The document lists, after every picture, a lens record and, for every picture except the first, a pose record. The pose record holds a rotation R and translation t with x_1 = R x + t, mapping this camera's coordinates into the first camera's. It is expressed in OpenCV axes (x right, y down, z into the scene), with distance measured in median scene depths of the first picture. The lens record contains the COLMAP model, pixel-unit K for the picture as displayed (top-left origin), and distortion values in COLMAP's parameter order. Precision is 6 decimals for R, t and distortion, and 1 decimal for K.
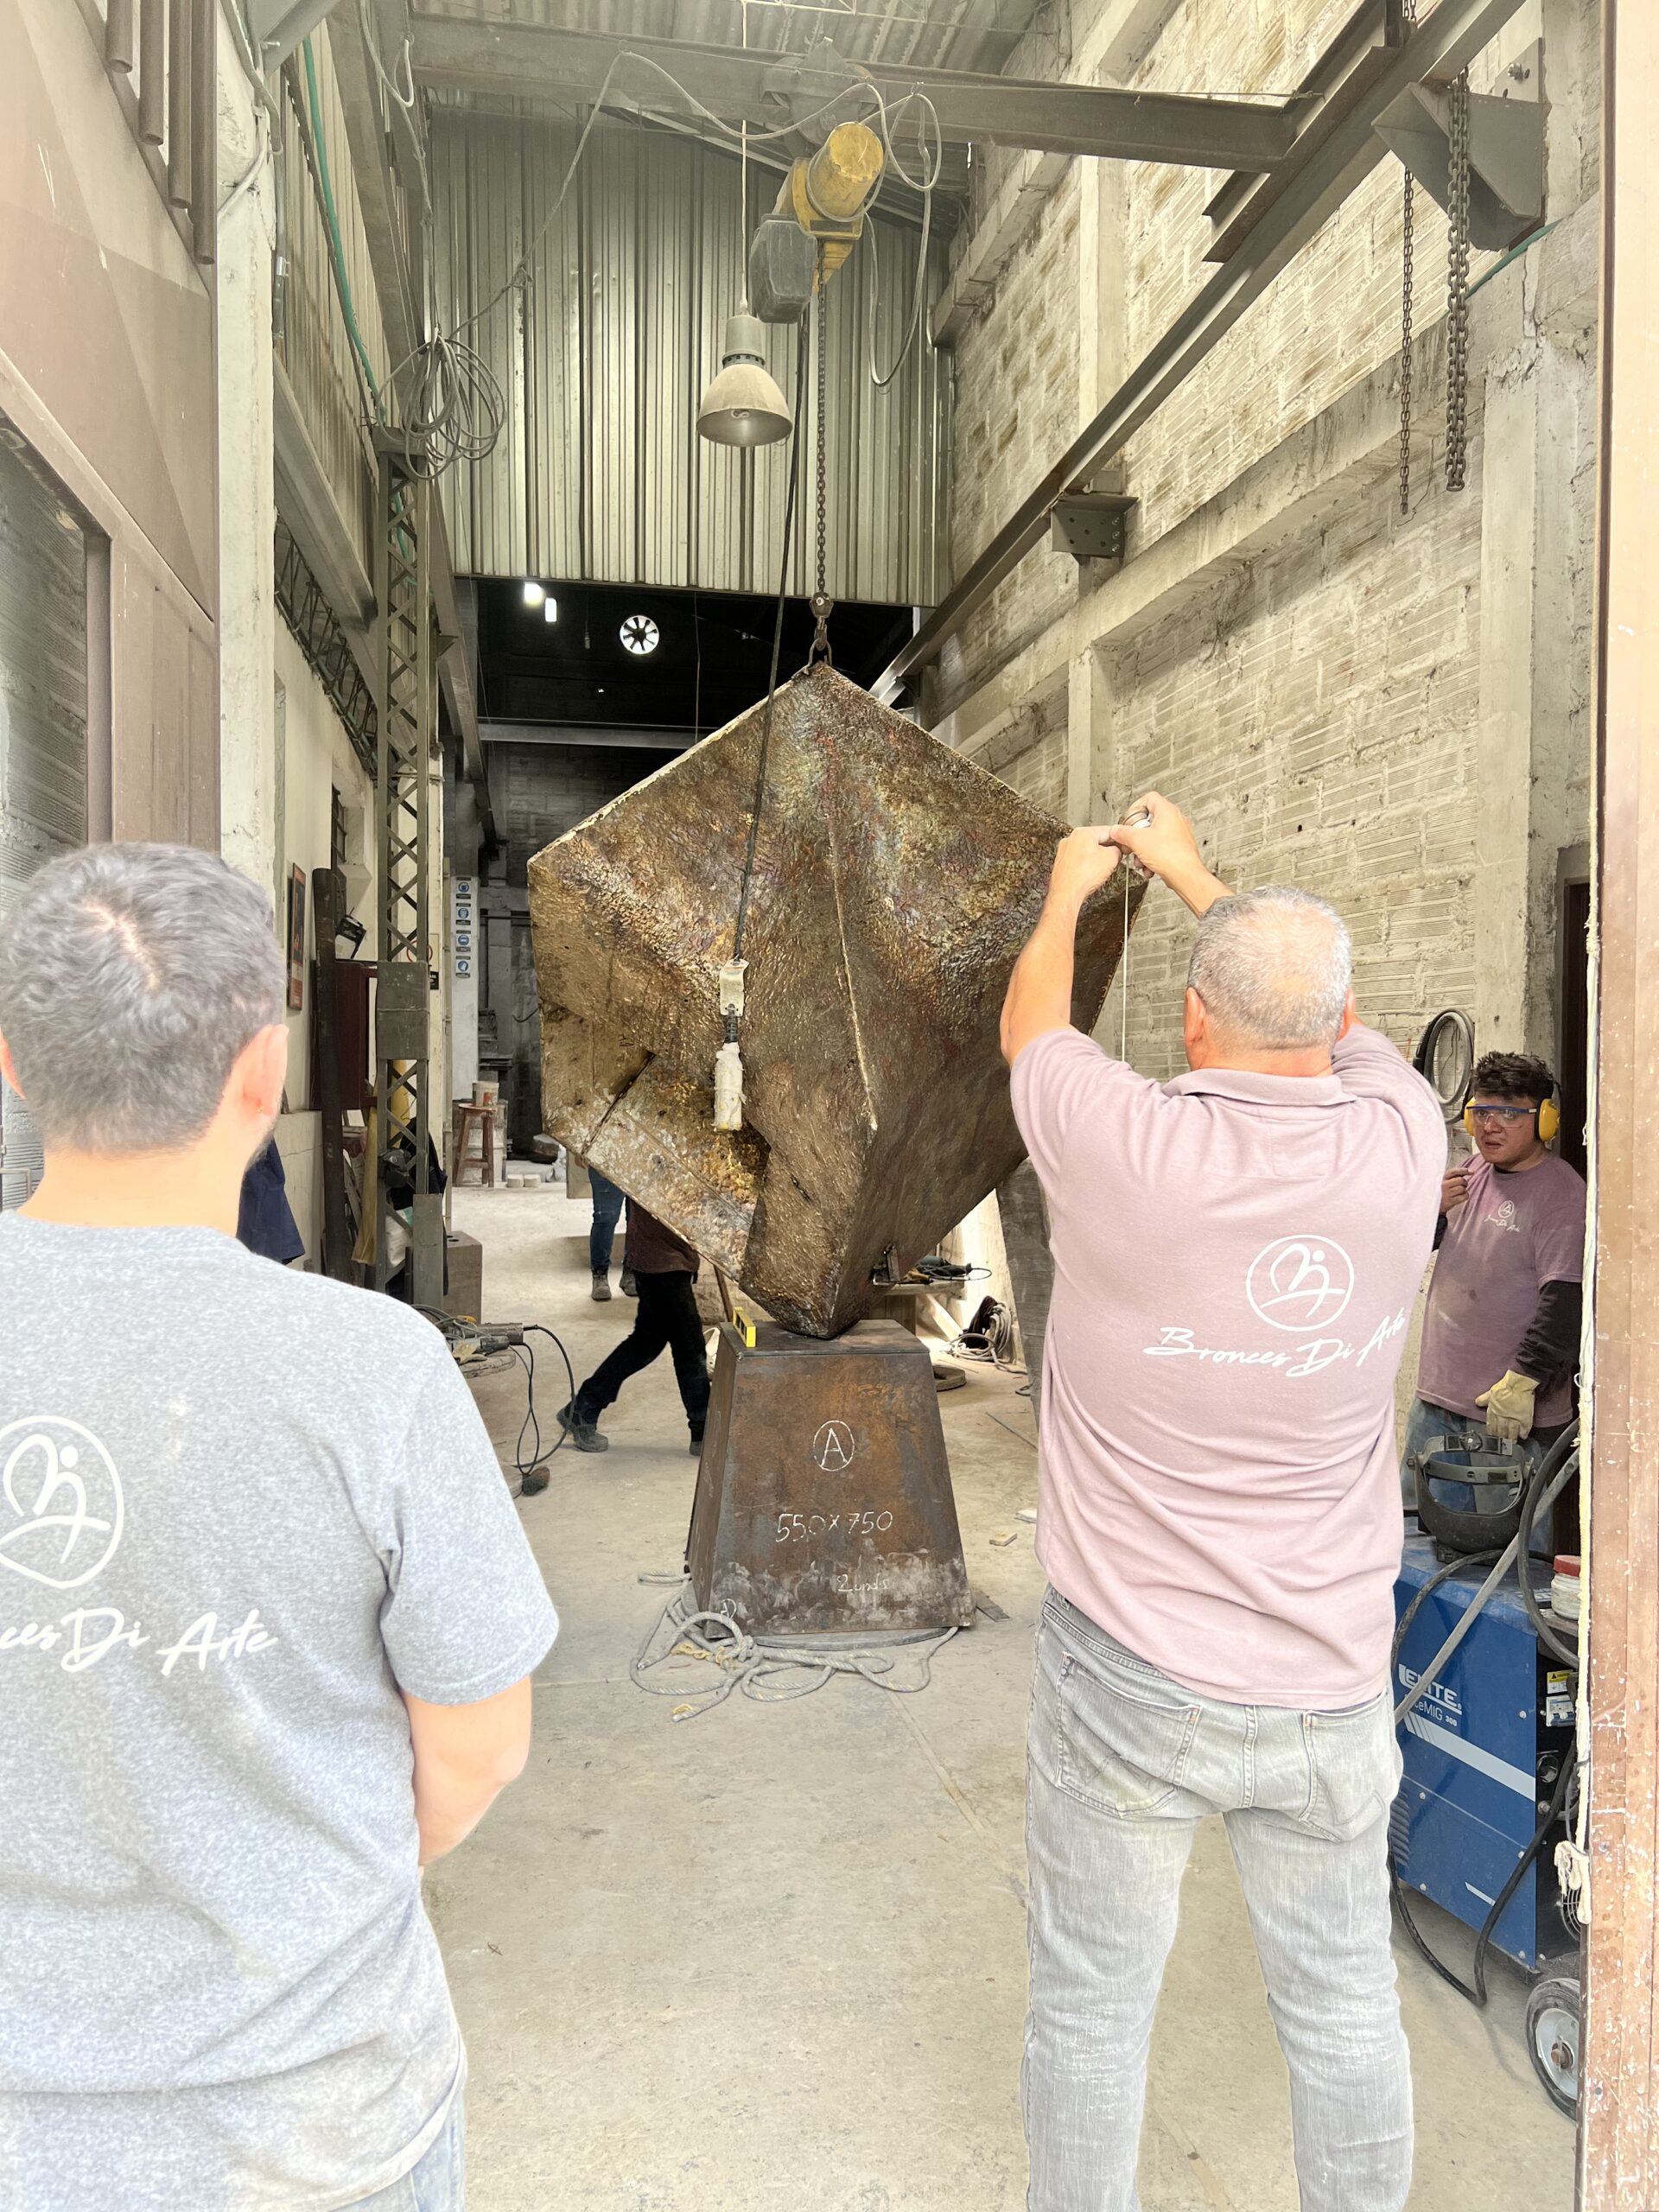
lens RADIAL K [[1669.7, 0, 839.7], [0, 1669.7, 1105.5], [0, 0, 1]] dist [0.007899, -0.011060]
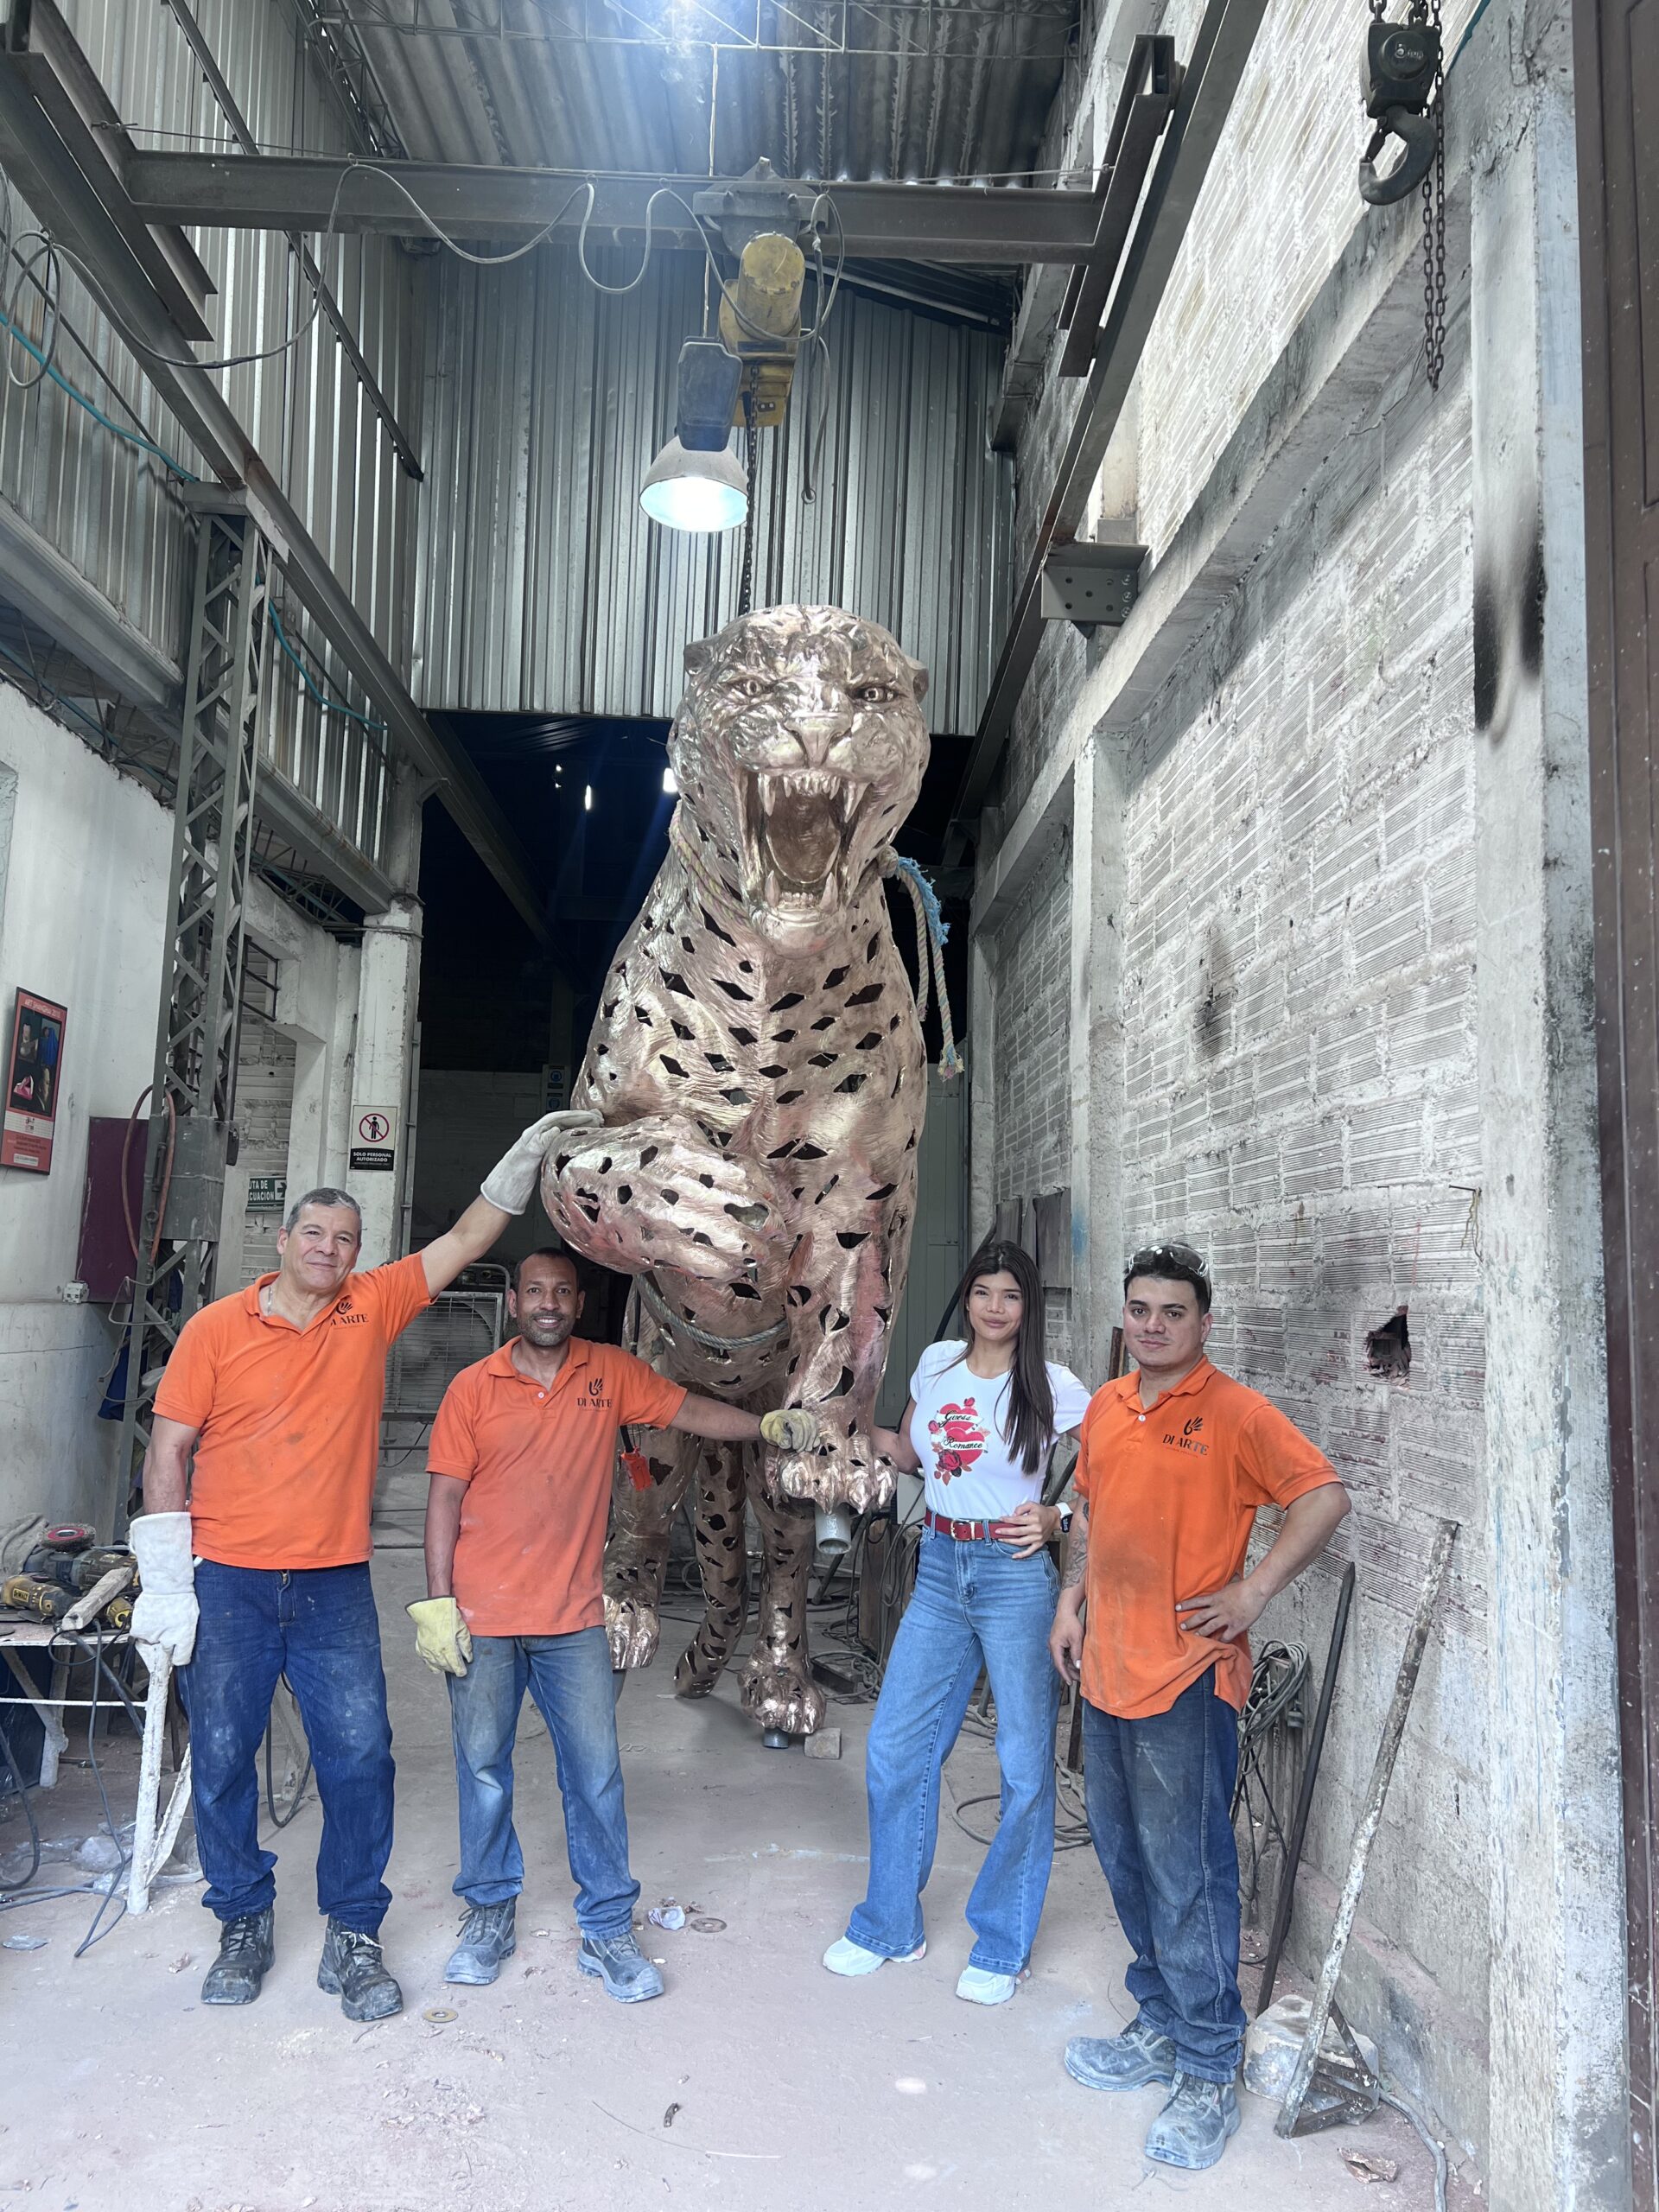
lens RADIAL K [[1669.7, 0, 817.9], [0, 1669.7, 1111.1], [0, 0, 1]] dist [0.007899, -0.011060]
pose [[0.986937, 0.006683, -0.160970, 0.201914], [-0.026980, 0.991886, -0.124237, 0.002624], [0.158834, 0.126957, 0.979109, 0.314818]]
